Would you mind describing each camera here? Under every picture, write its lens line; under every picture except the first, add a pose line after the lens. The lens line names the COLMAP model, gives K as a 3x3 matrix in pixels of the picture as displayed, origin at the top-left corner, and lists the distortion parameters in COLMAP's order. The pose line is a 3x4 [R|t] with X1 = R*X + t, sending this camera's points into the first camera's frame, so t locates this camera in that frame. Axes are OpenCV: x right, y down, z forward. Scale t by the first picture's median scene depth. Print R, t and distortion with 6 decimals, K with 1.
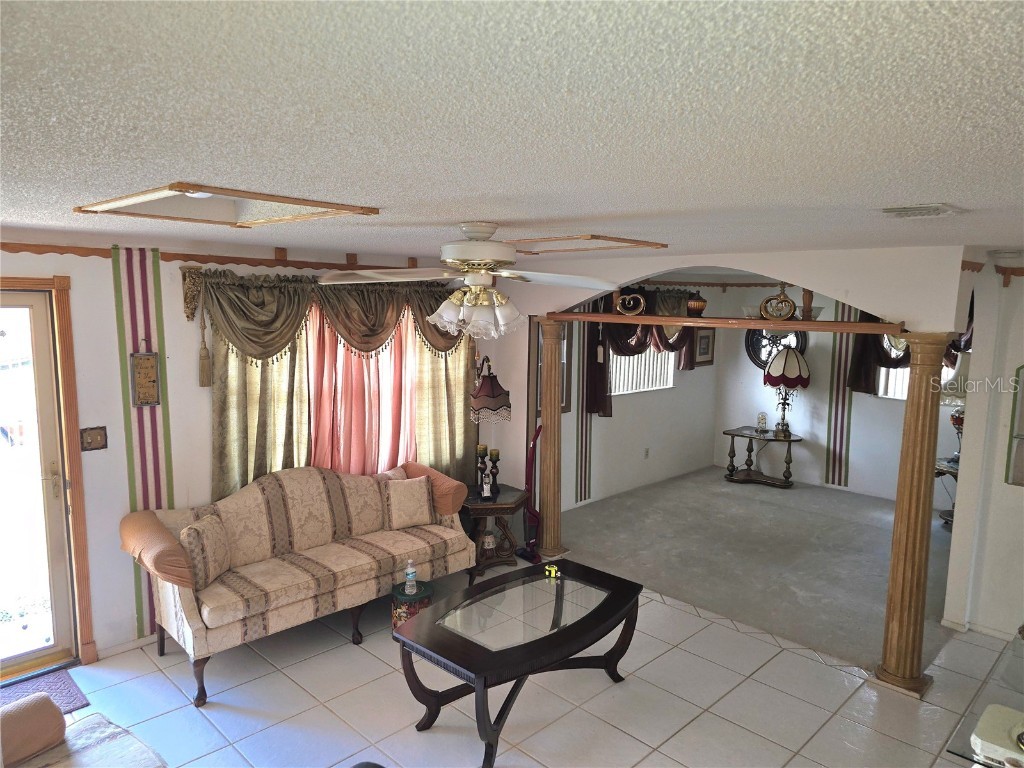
lens RADIAL K [[688.2, 0, 503.4], [0, 688.2, 391.0], [0, 0, 1]] dist [0.044844, -0.049271]
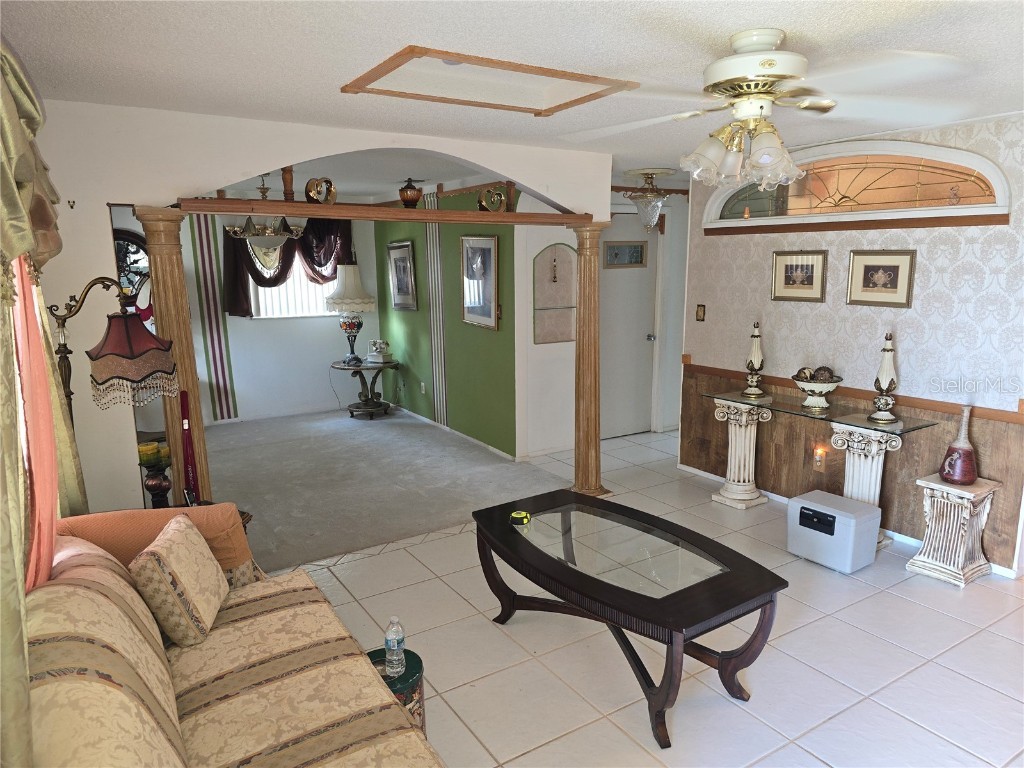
lens RADIAL K [[688.2, 0, 506.7], [0, 688.2, 398.6], [0, 0, 1]] dist [0.044844, -0.049271]
pose [[0.188223, -0.207123, 0.960038, -0.345618], [0.140576, 0.973126, 0.182386, -0.009282], [-0.972014, 0.100629, 0.212281, 0.431097]]
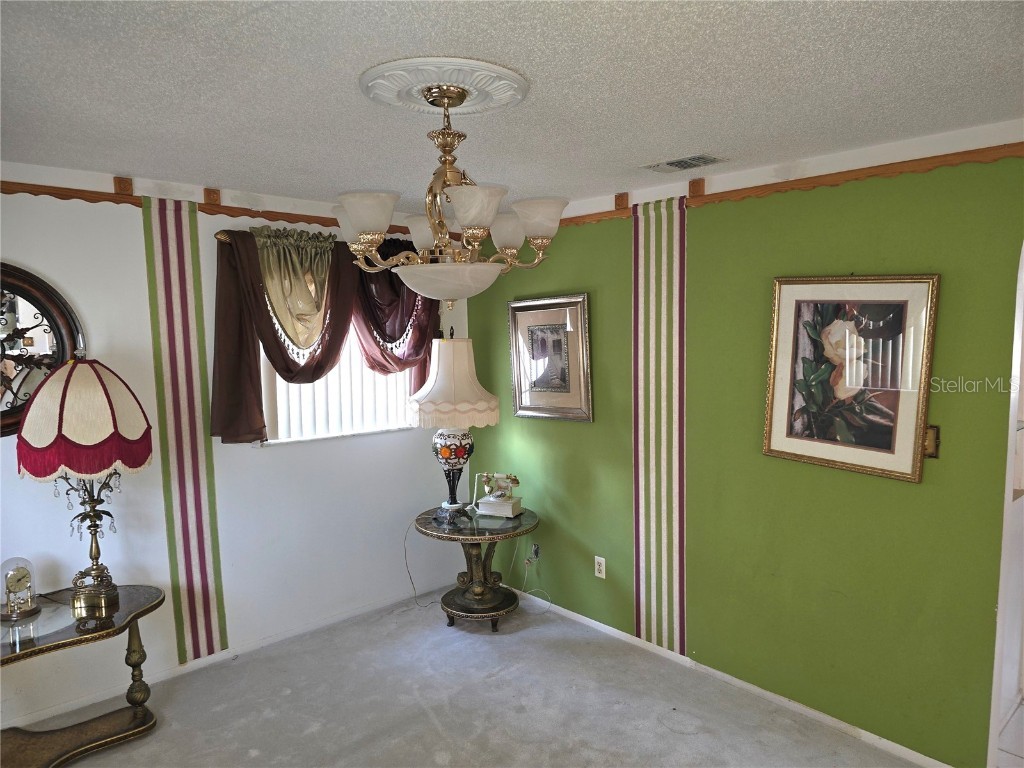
lens RADIAL K [[688.2, 0, 507.8], [0, 688.2, 385.8], [0, 0, 1]] dist [0.044844, -0.049271]
pose [[0.022447, -0.095569, 0.995170, 0.053337], [0.141681, 0.985678, 0.091462, -0.051351], [-0.989658, 0.138943, 0.035666, 0.769480]]
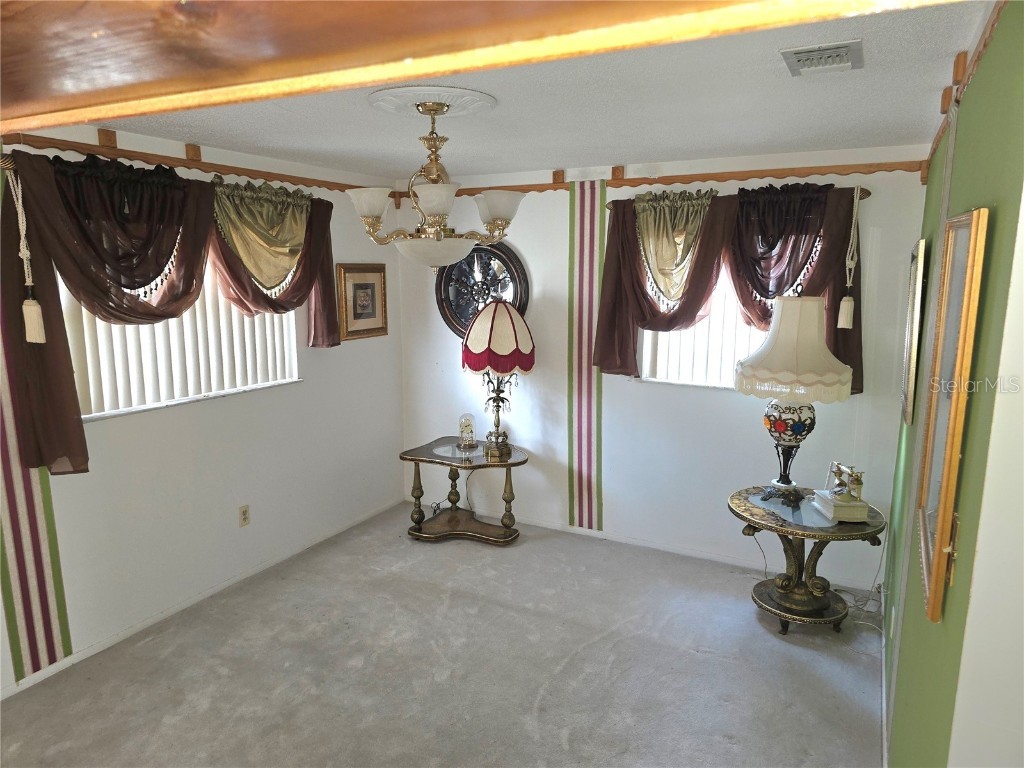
lens RADIAL K [[688.2, 0, 507.1], [0, 688.2, 386.8], [0, 0, 1]] dist [0.044844, -0.049271]
pose [[0.950508, -0.062354, 0.304379, 0.242401], [0.050018, 0.997586, 0.048167, -0.019010], [-0.306648, -0.030559, 0.951332, 0.458807]]
